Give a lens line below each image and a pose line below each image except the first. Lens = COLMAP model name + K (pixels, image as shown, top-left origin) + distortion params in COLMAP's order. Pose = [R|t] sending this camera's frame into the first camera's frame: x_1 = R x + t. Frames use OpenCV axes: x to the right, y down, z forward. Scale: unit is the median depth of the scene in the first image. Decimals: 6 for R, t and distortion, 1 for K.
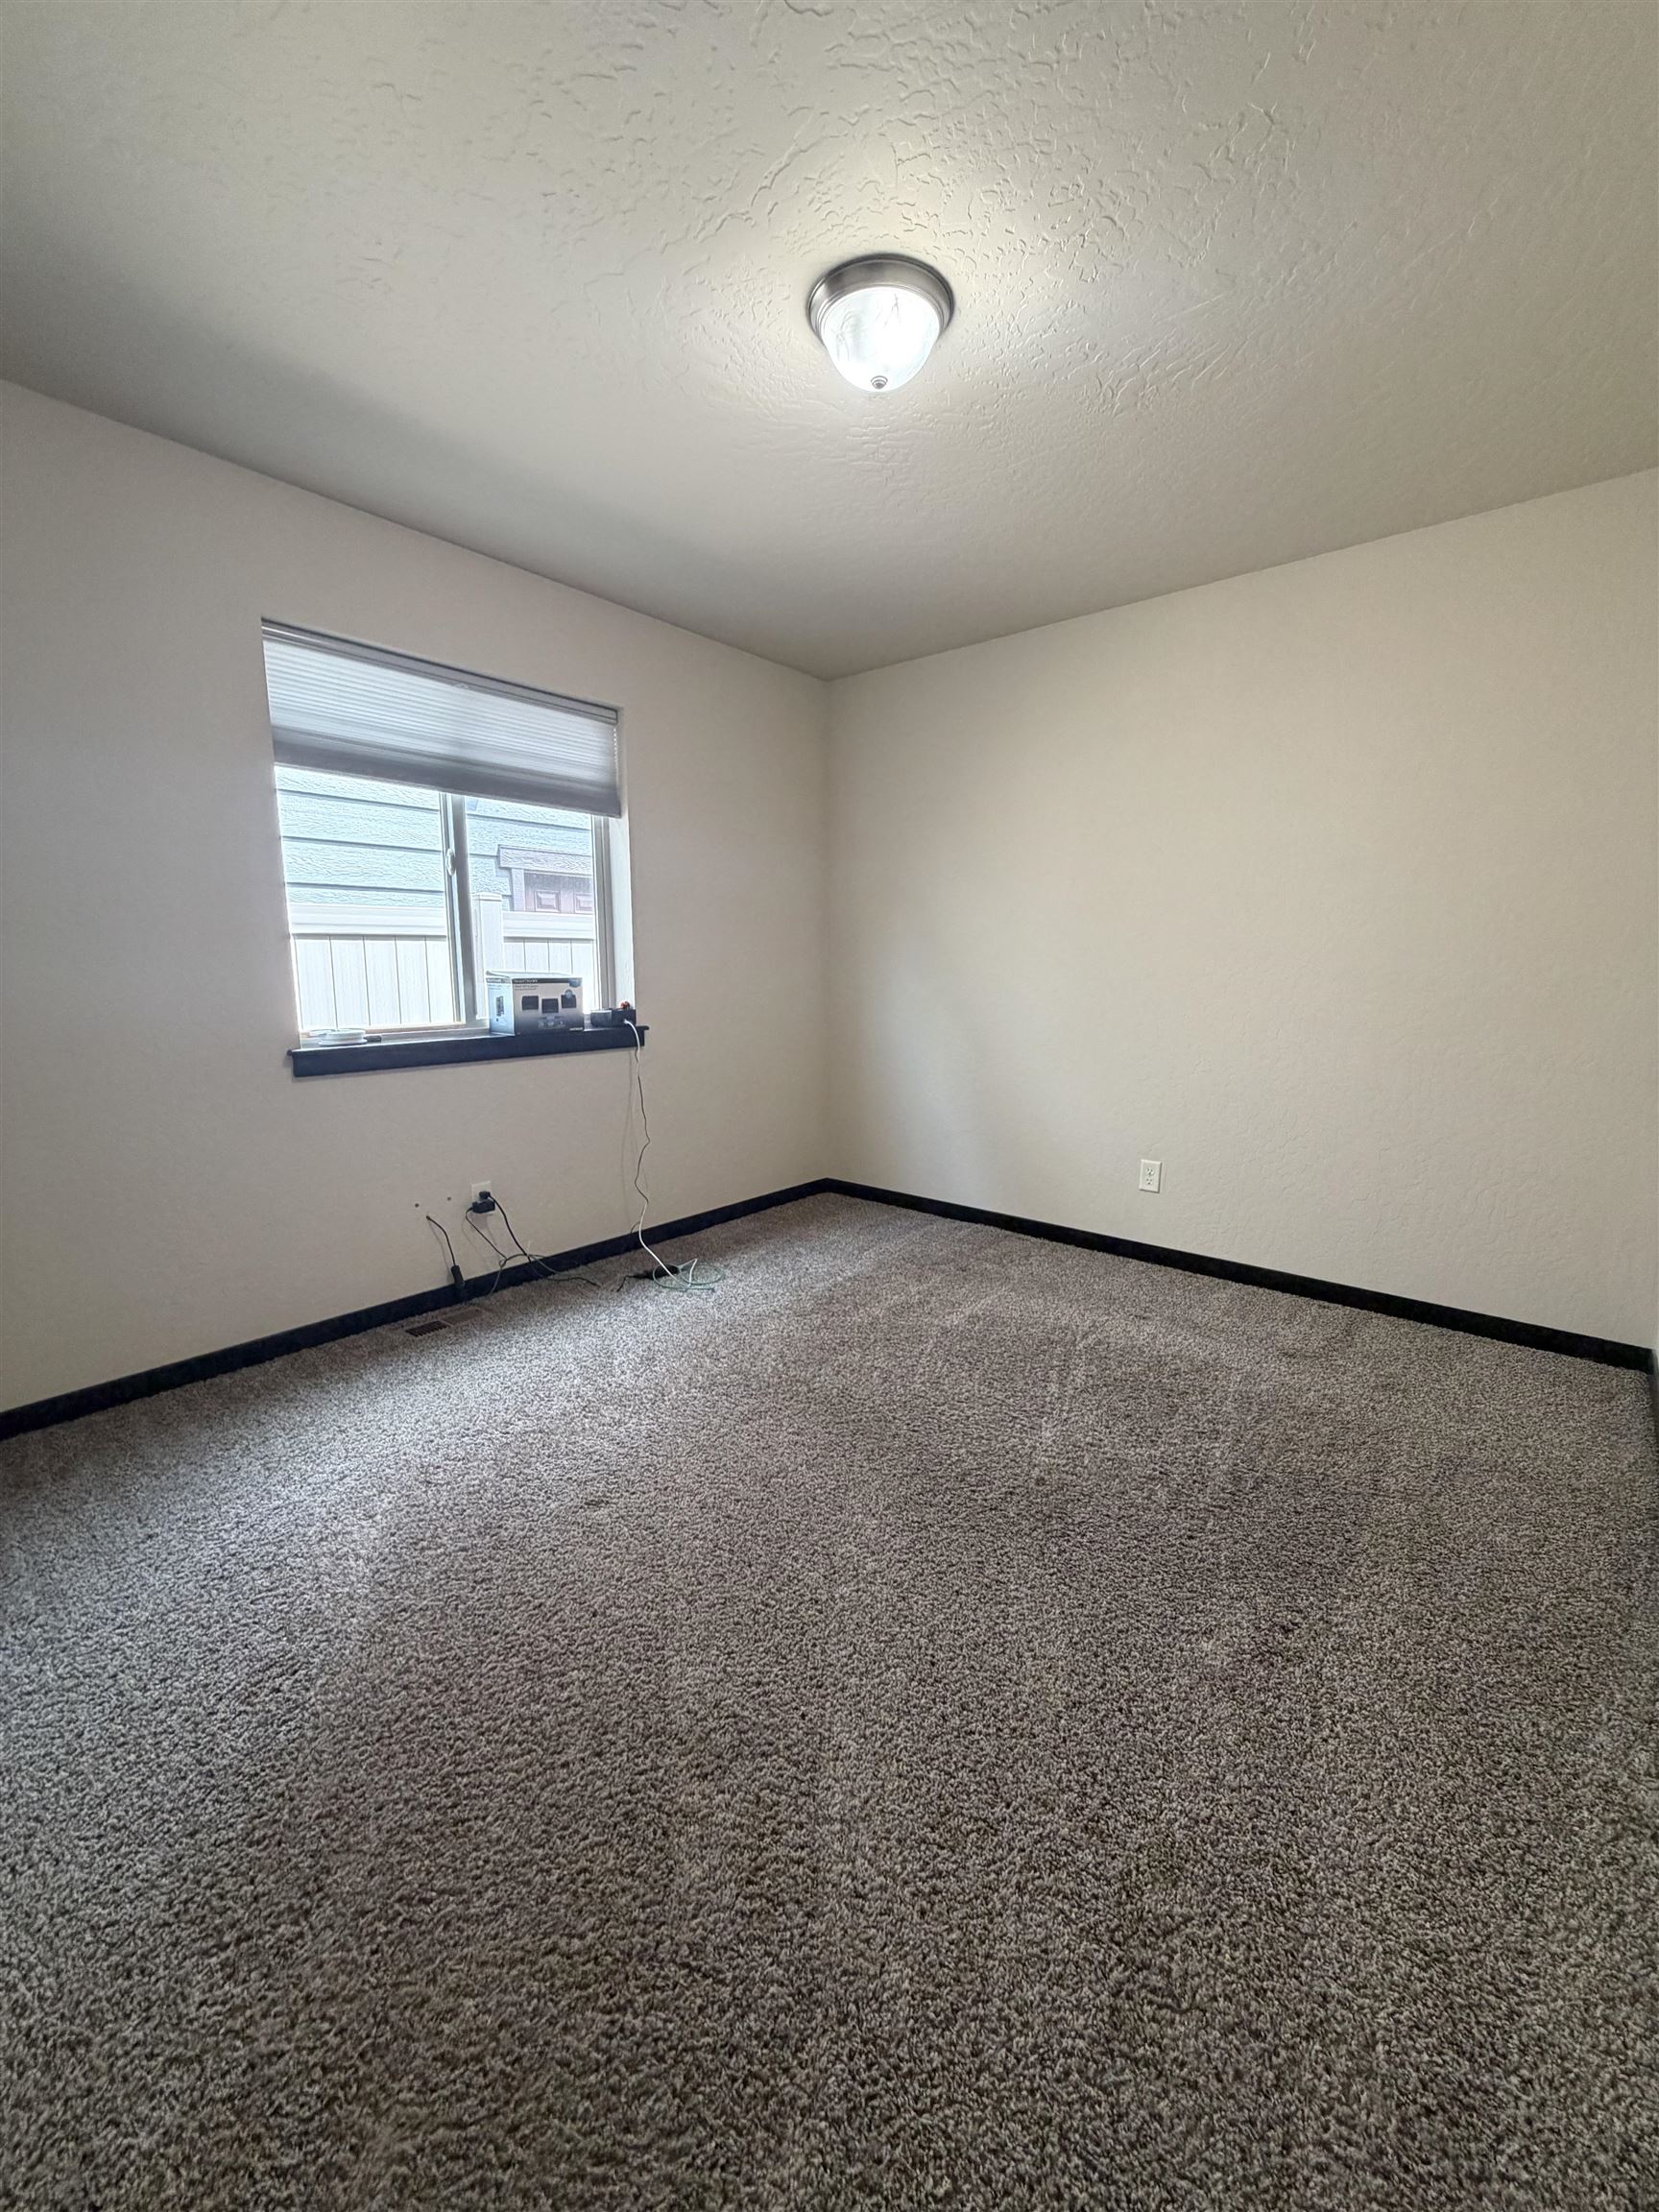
lens RADIAL K [[887.1, 0, 832.4], [0, 887.1, 1108.7], [0, 0, 1]] dist [0.001255, -0.000389]
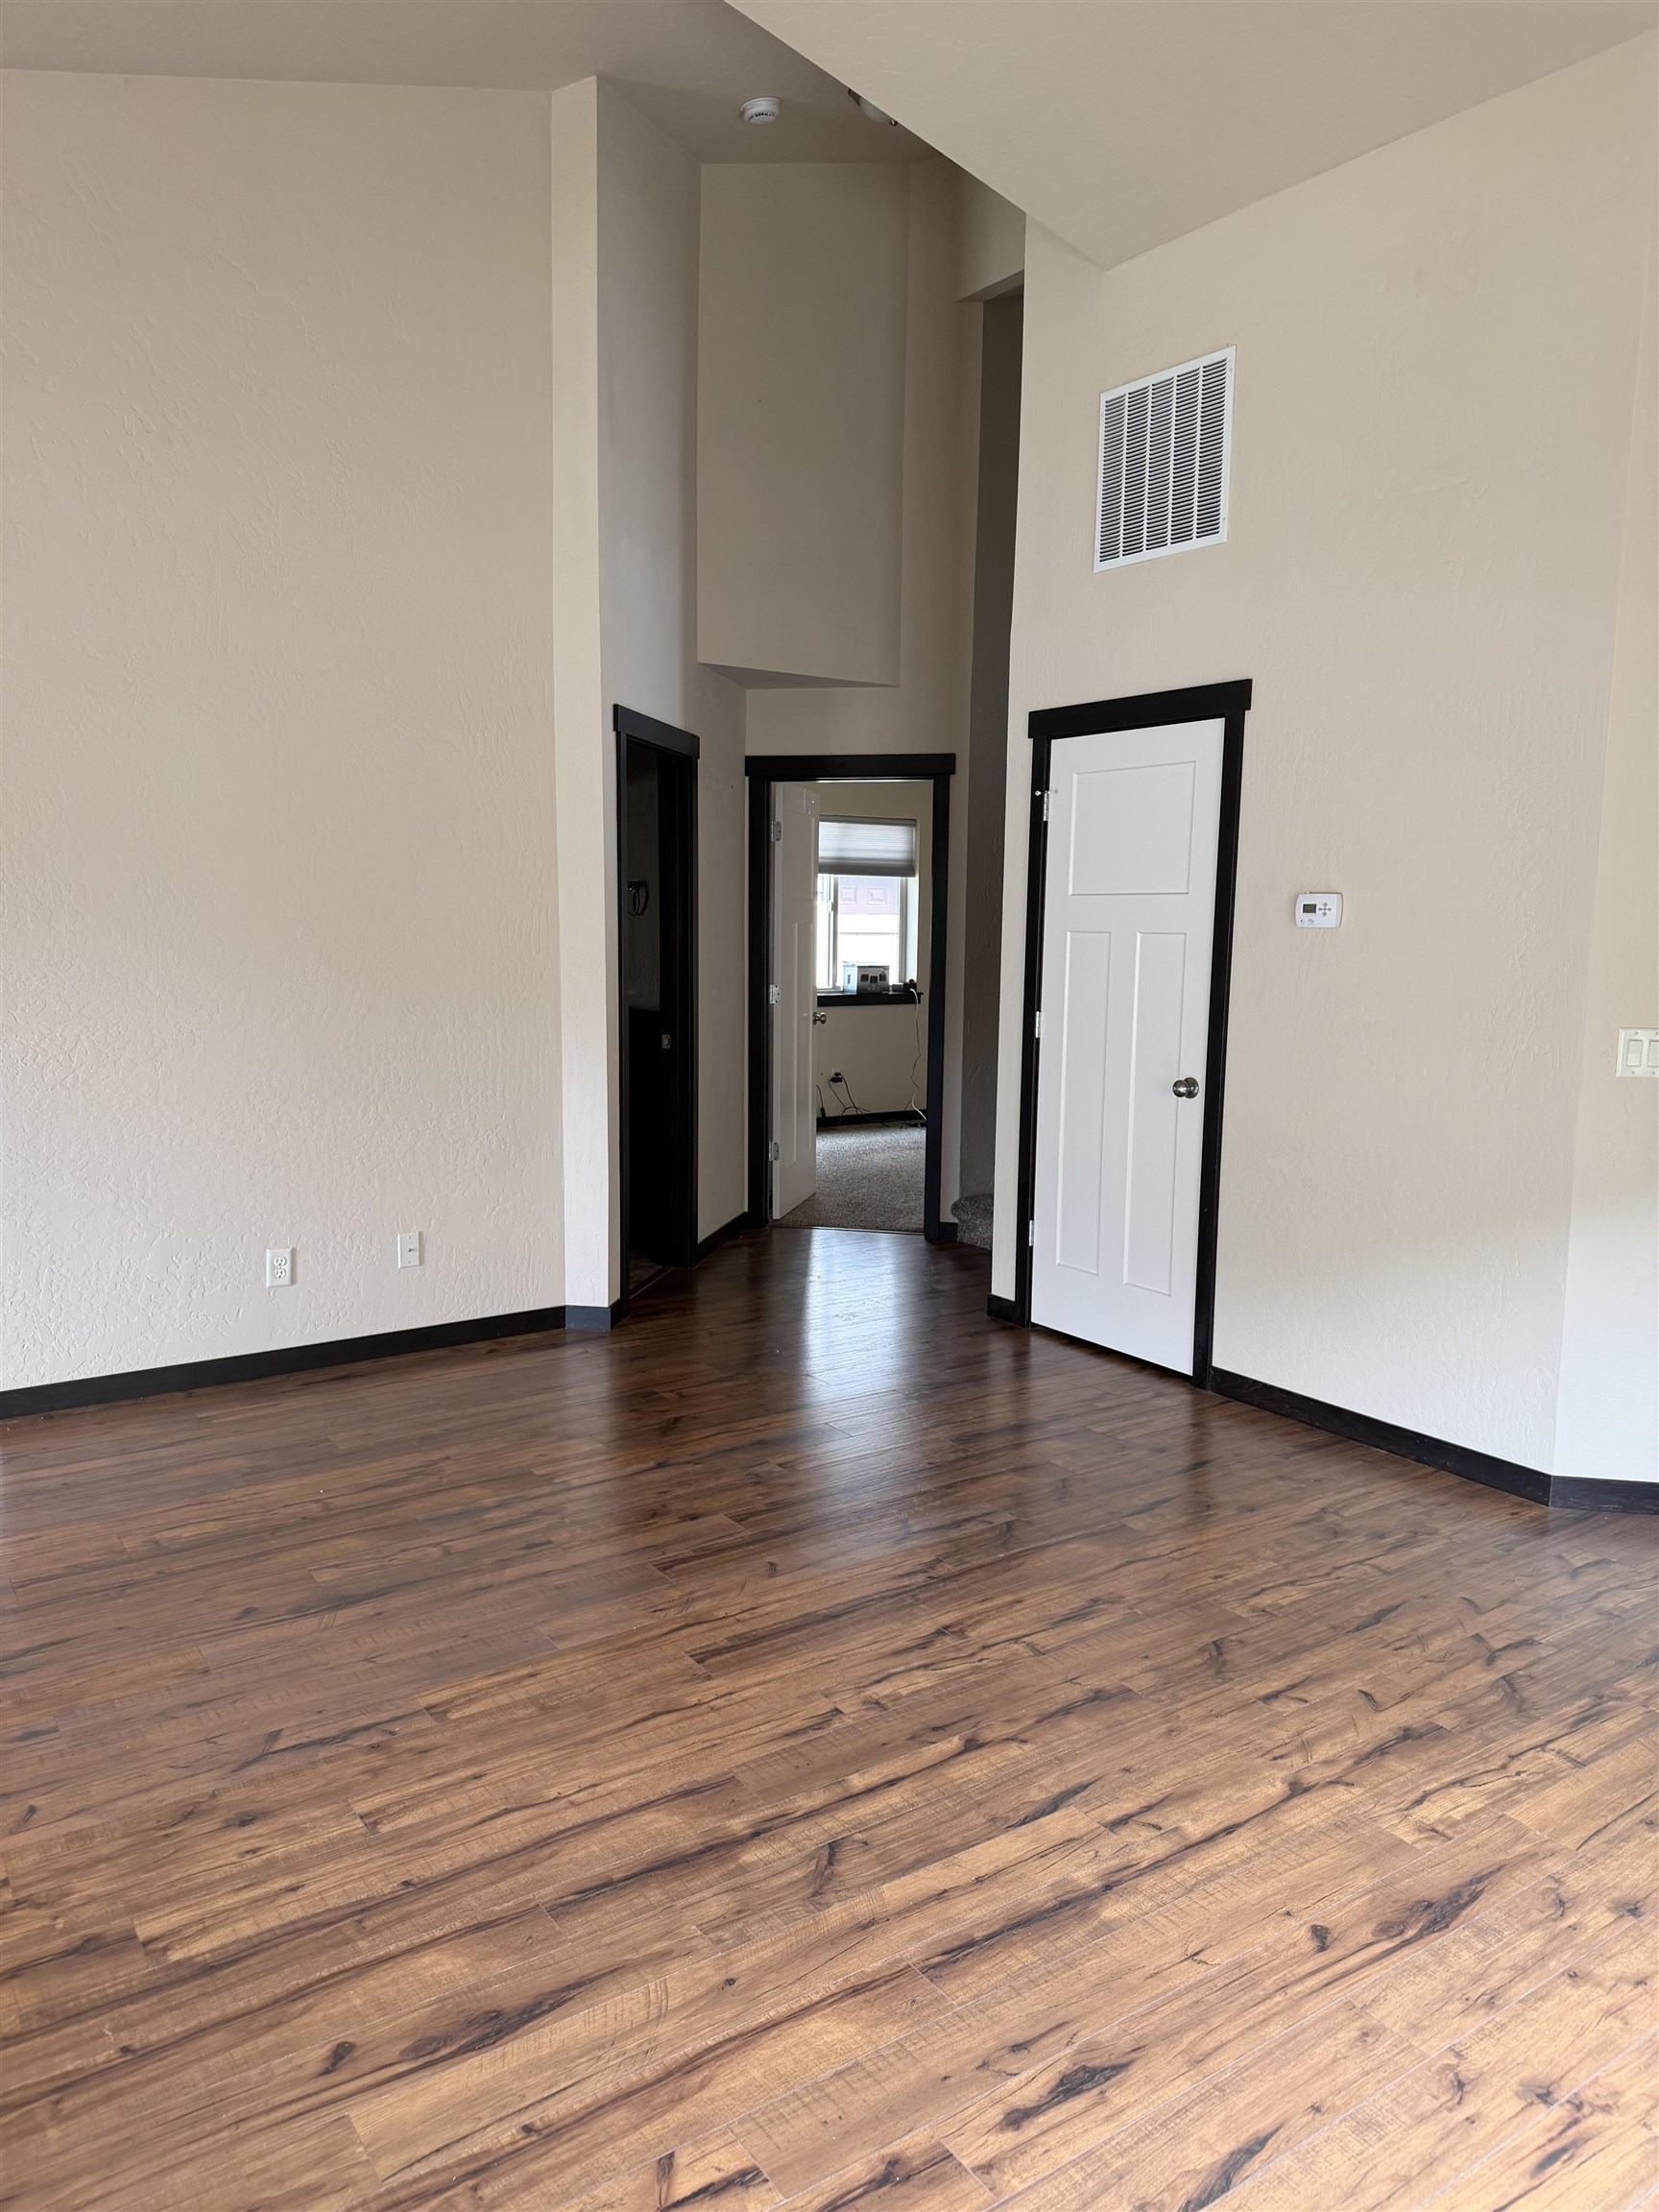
lens RADIAL K [[1540.2, 0, 842.3], [0, 1540.2, 1109.2], [0, 0, 1]] dist [0.049823, -0.052254]
pose [[0.964621, 0.042777, -0.260148, 0.484258], [-0.052477, 0.998158, -0.030453, 0.263023], [0.258366, 0.043027, 0.965088, -2.171806]]
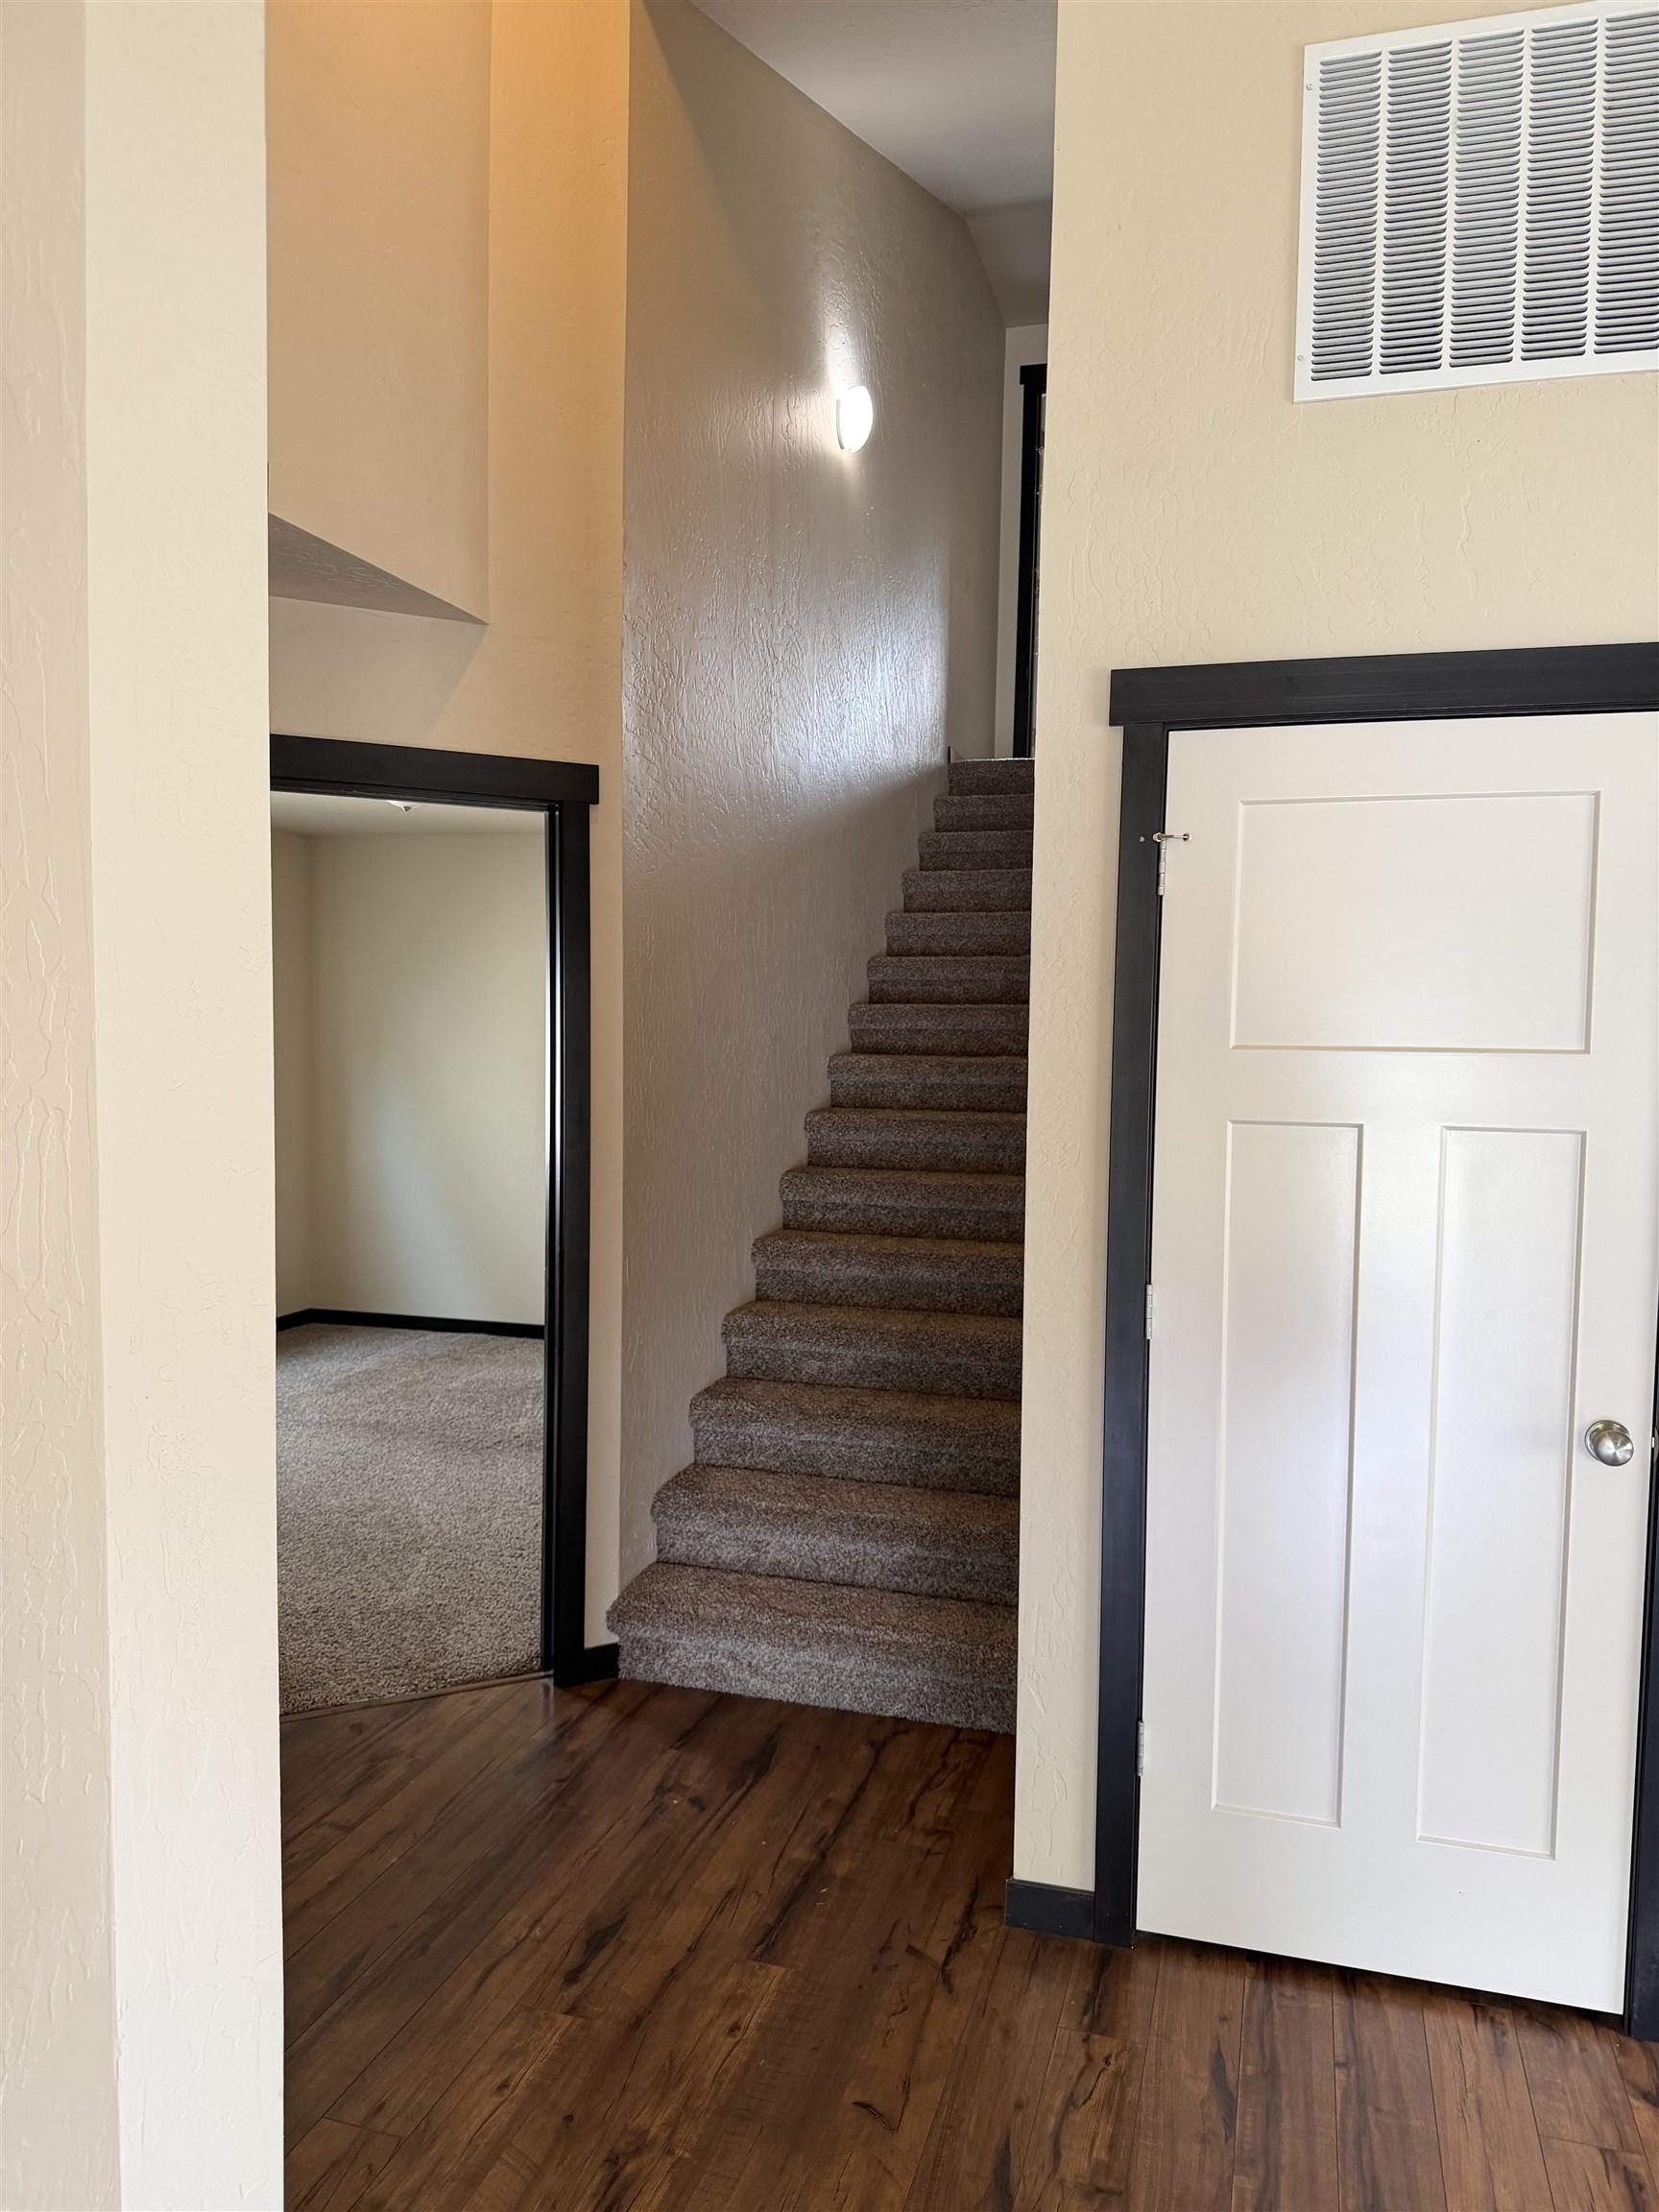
lens RADIAL K [[1540.2, 0, 831.3], [0, 1540.2, 1098.5], [0, 0, 1]] dist [0.049823, -0.052254]
pose [[0.917004, -0.010952, 0.398729, -0.227630], [0.054292, 0.993747, -0.097567, 0.066483], [-0.395167, 0.111117, 0.911864, -1.186817]]
